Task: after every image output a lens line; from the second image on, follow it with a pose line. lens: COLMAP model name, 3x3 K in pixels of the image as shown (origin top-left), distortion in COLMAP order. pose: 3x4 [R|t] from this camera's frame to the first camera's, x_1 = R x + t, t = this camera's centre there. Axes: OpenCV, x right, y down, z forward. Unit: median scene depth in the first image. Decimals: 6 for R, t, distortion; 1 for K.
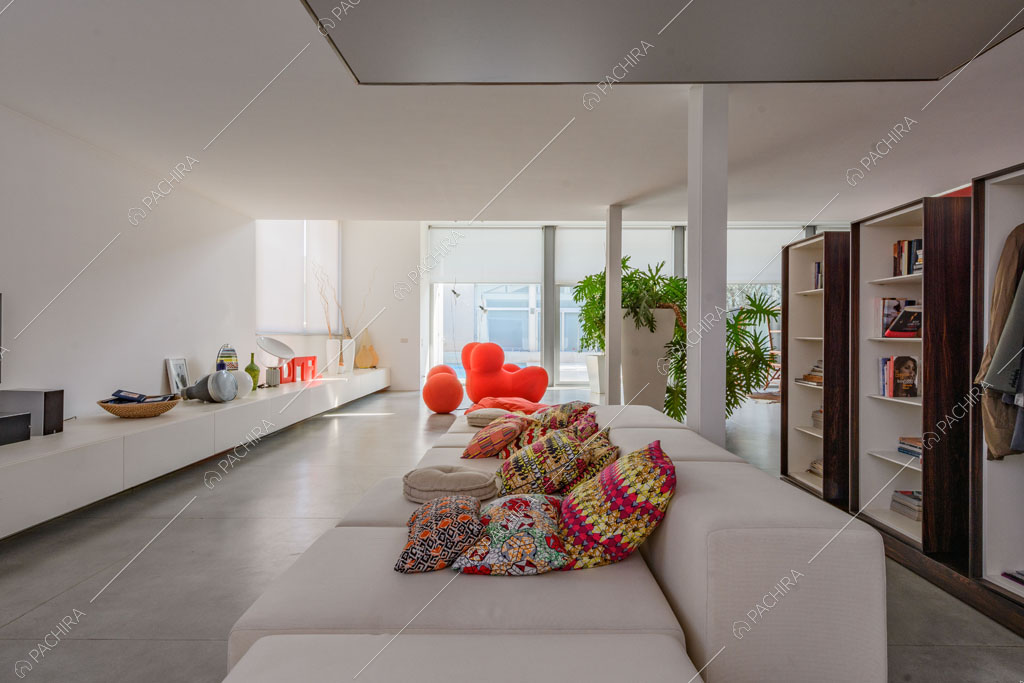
lens RADIAL K [[616.7, 0, 514.0], [0, 616.7, 338.4], [0, 0, 1]] dist [-0.001168, -0.001297]
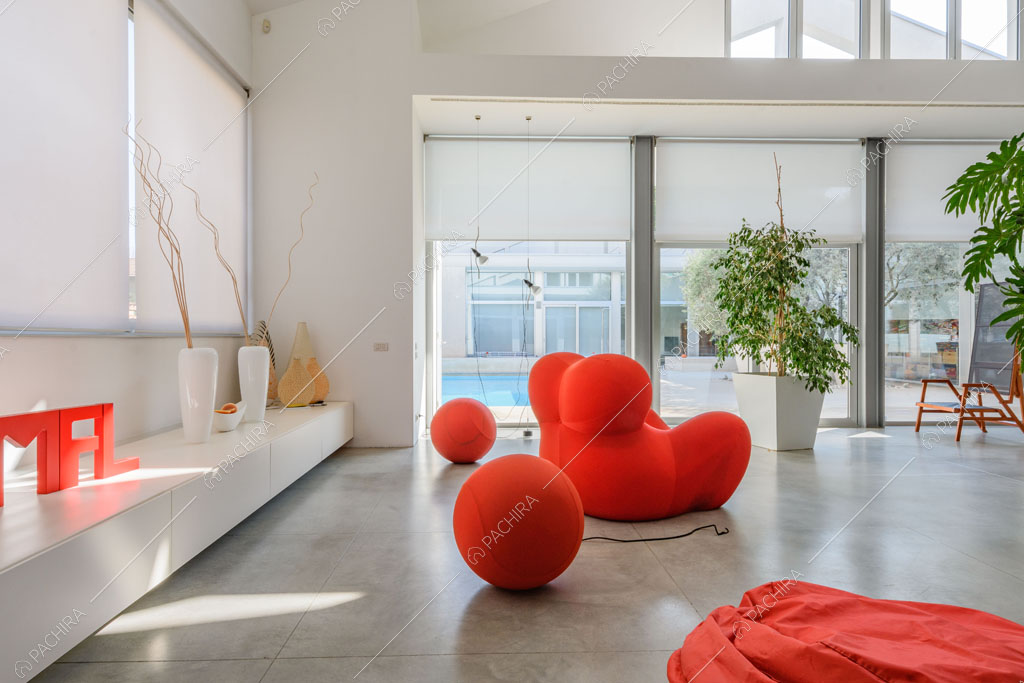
lens RADIAL K [[616.7, 0, 509.9], [0, 616.7, 343.7], [0, 0, 1]] dist [-0.001168, -0.001297]
pose [[0.999052, -0.003977, 0.043344, -0.098647], [0.003635, 0.999962, 0.007971, -0.002760], [-0.043374, -0.007806, 0.999028, 0.511633]]
